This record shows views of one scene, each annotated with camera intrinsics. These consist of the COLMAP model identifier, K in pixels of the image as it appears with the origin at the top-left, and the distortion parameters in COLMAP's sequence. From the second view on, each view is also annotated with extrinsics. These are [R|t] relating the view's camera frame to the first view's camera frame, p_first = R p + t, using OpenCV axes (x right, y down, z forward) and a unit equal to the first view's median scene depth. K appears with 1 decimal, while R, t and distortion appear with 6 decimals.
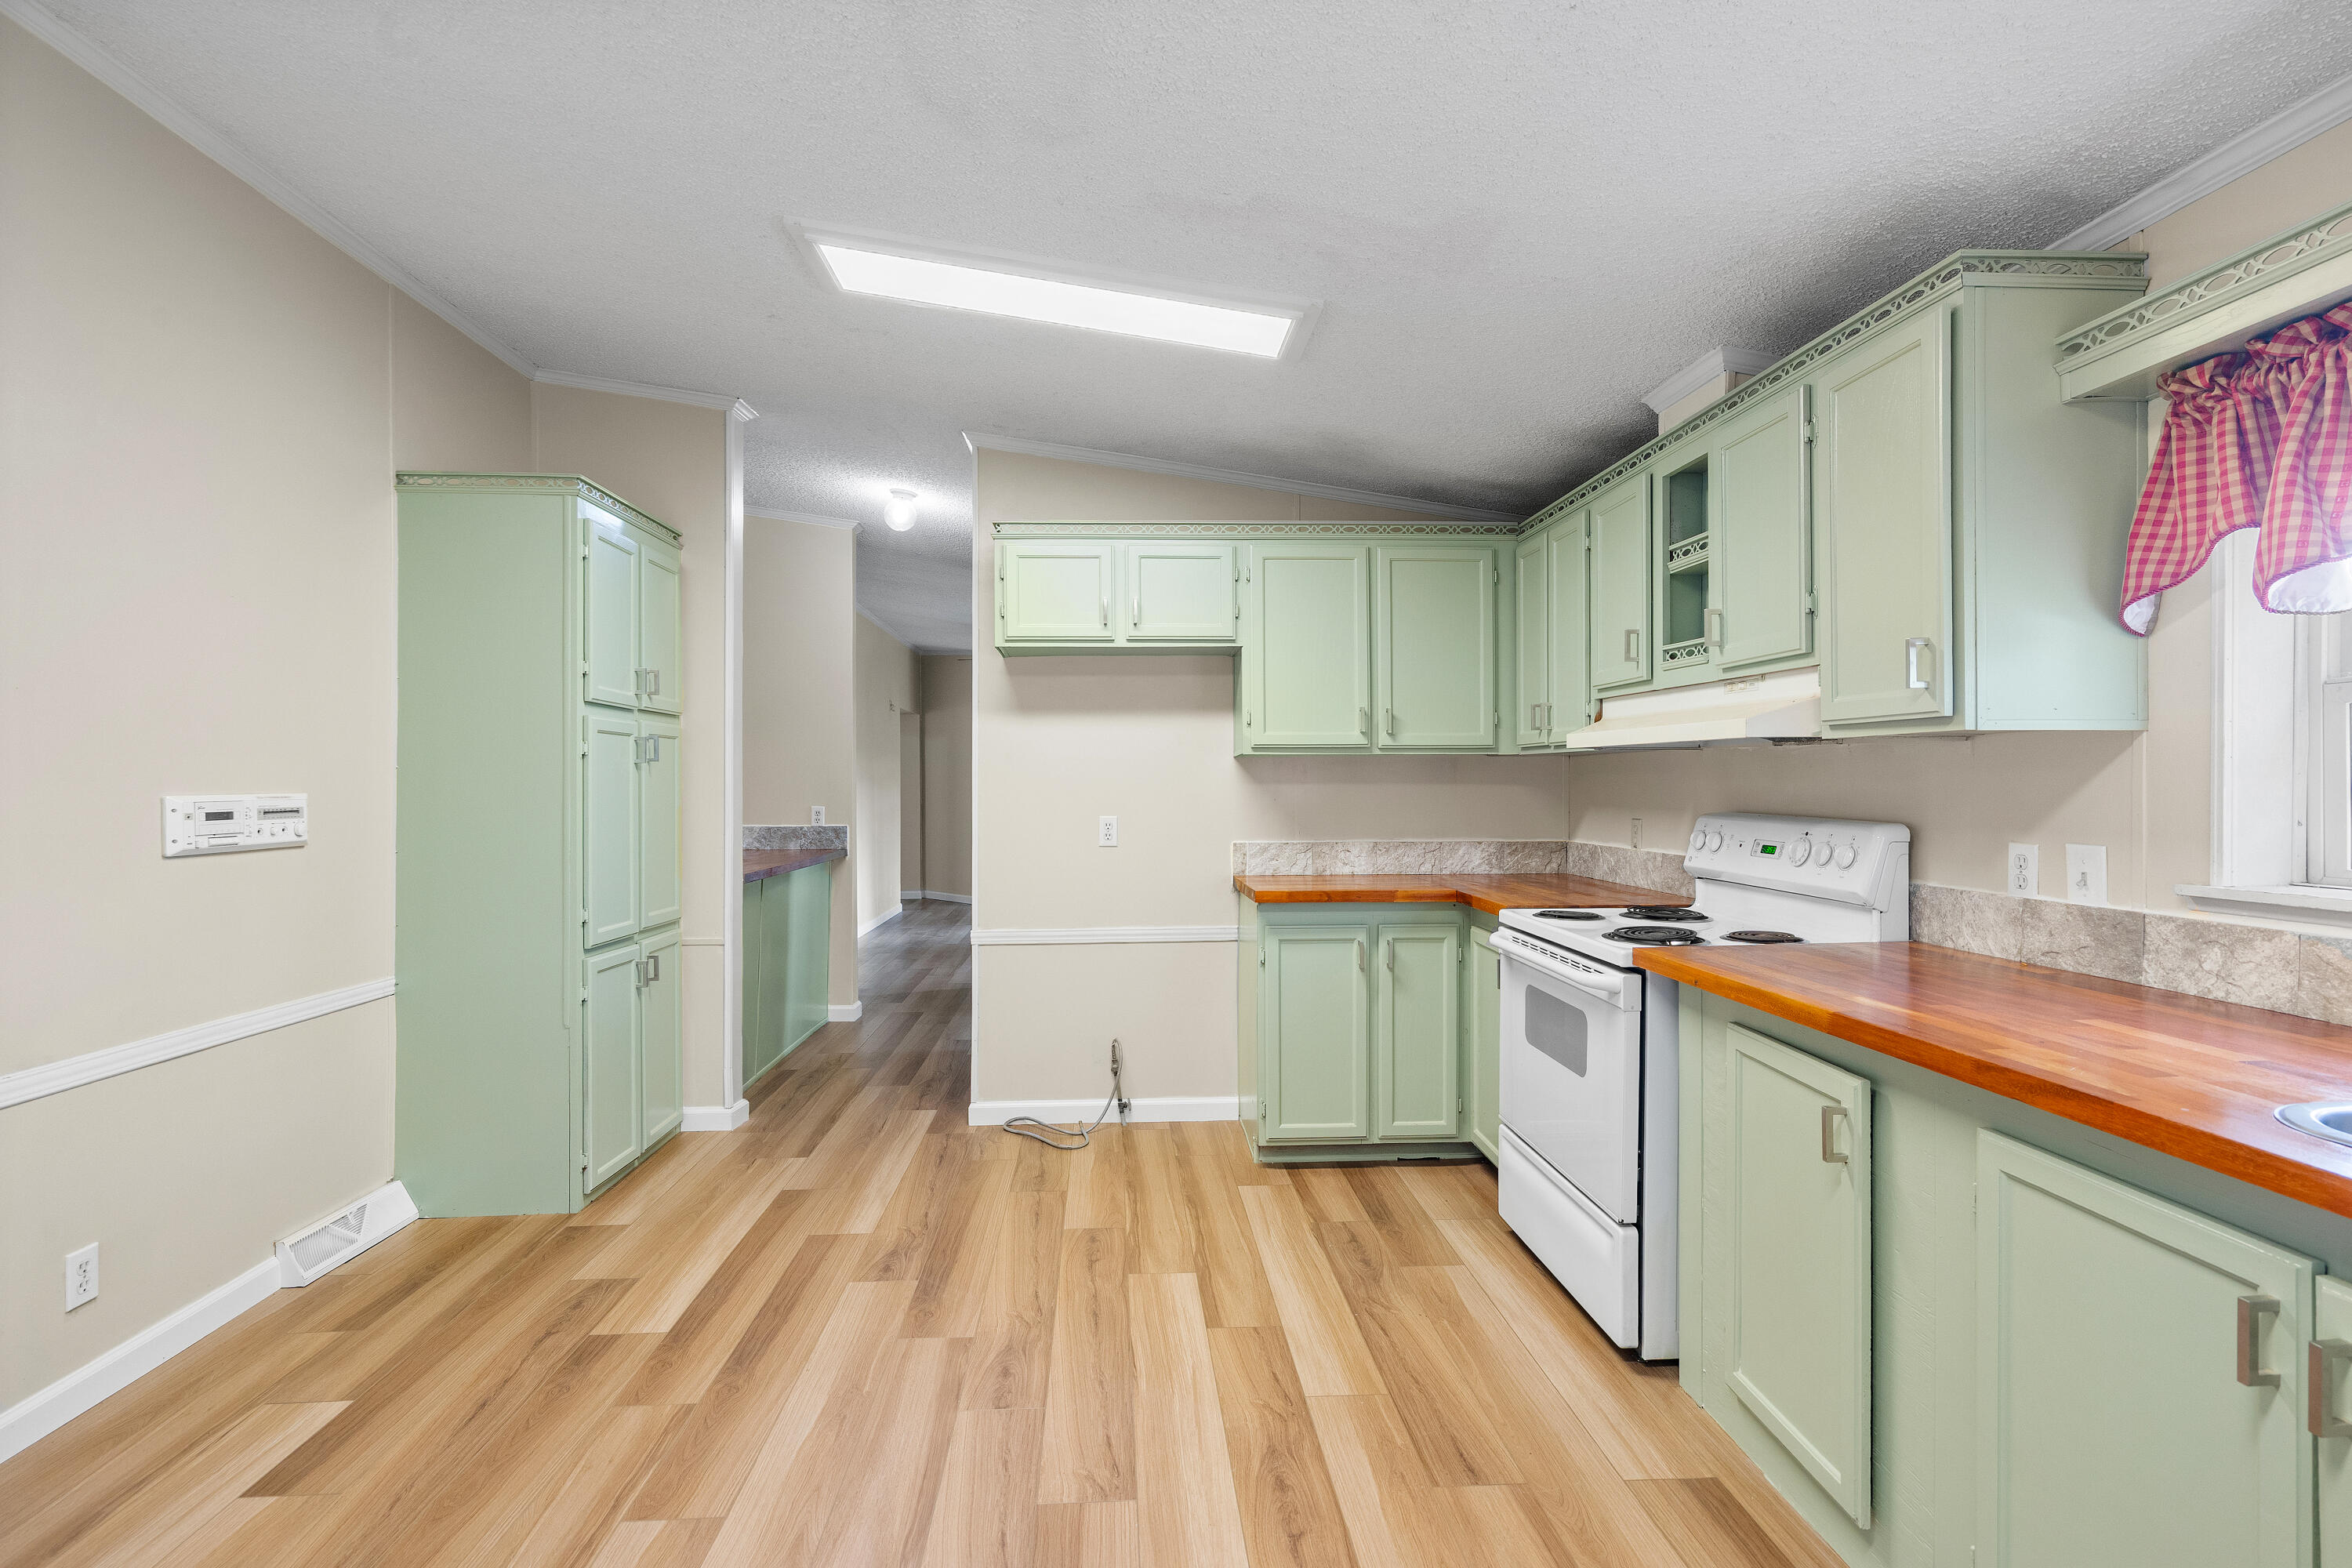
lens RADIAL K [[1069.7, 0, 1172.5], [0, 1069.7, 782.6], [0, 0, 1]] dist [0.002491, 0.000769]
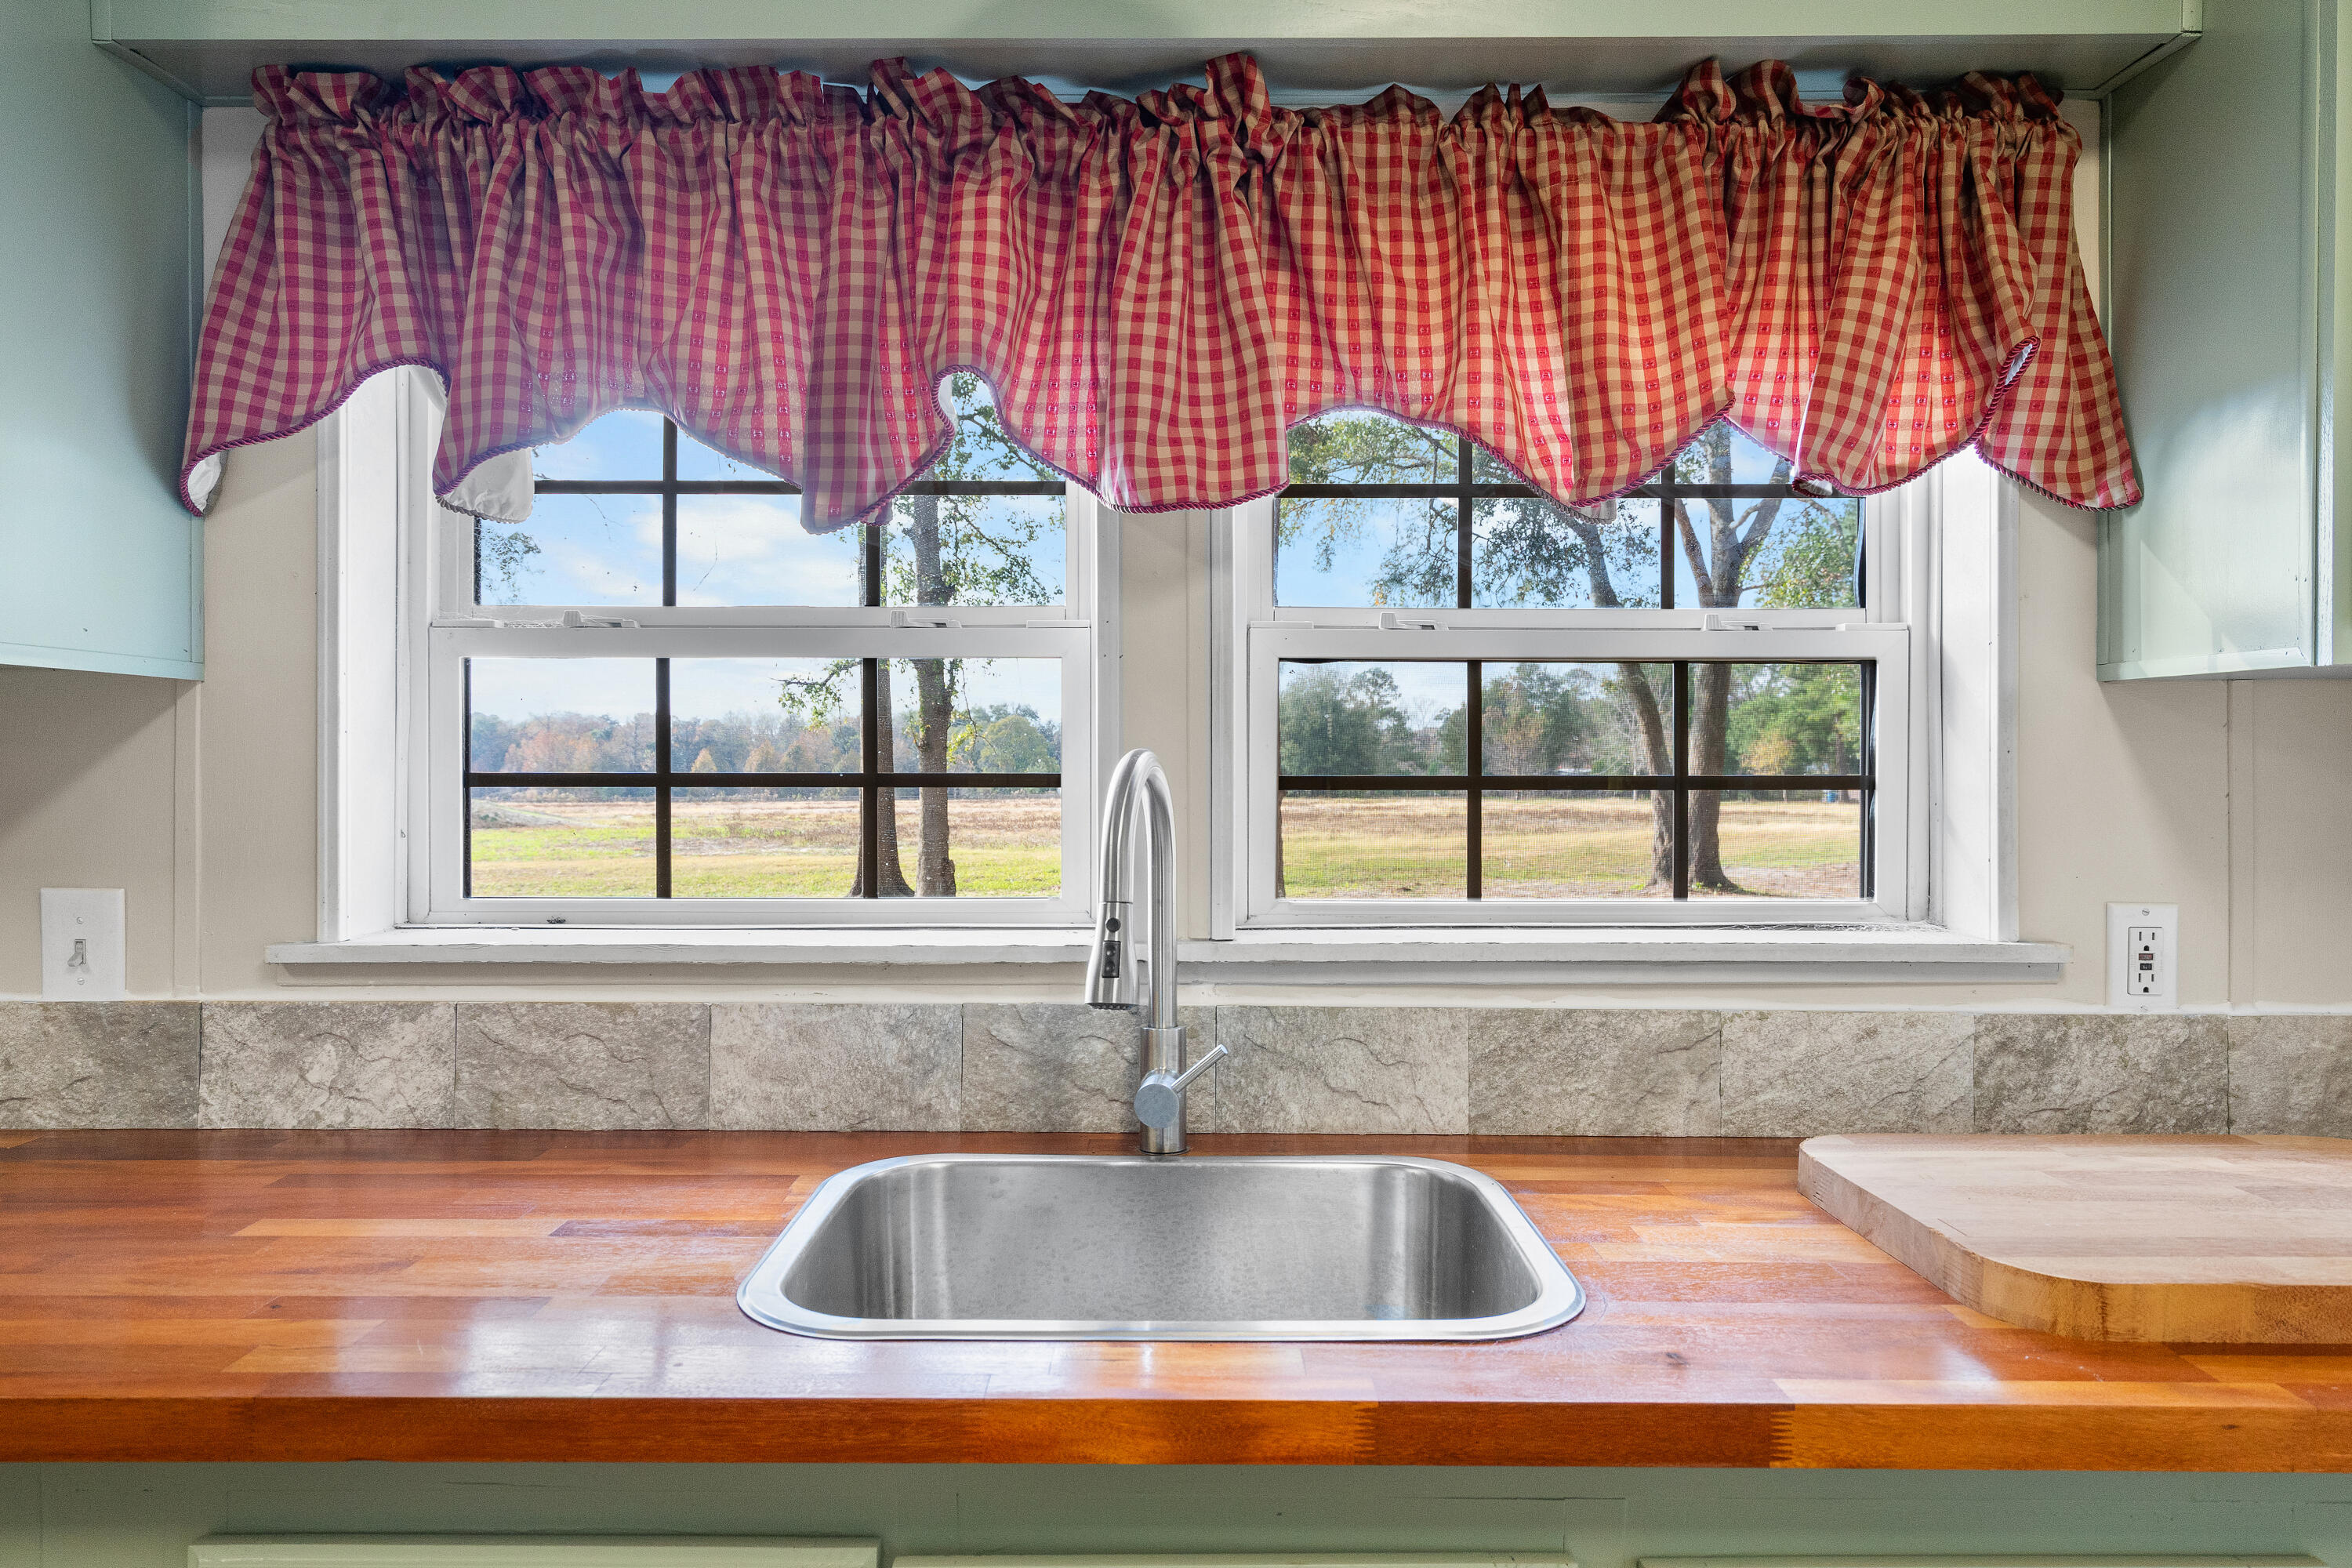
lens RADIAL K [[1600.0, 0, 1175.6], [0, 1600.0, 768.6], [0, 0, 1]] dist [0.013647, 0.000613]
pose [[0.054934, 0.005152, 0.998477, 0.086877], [-0.002580, 0.999984, -0.005018, 0.000971], [-0.998487, -0.002300, 0.054946, 0.470280]]
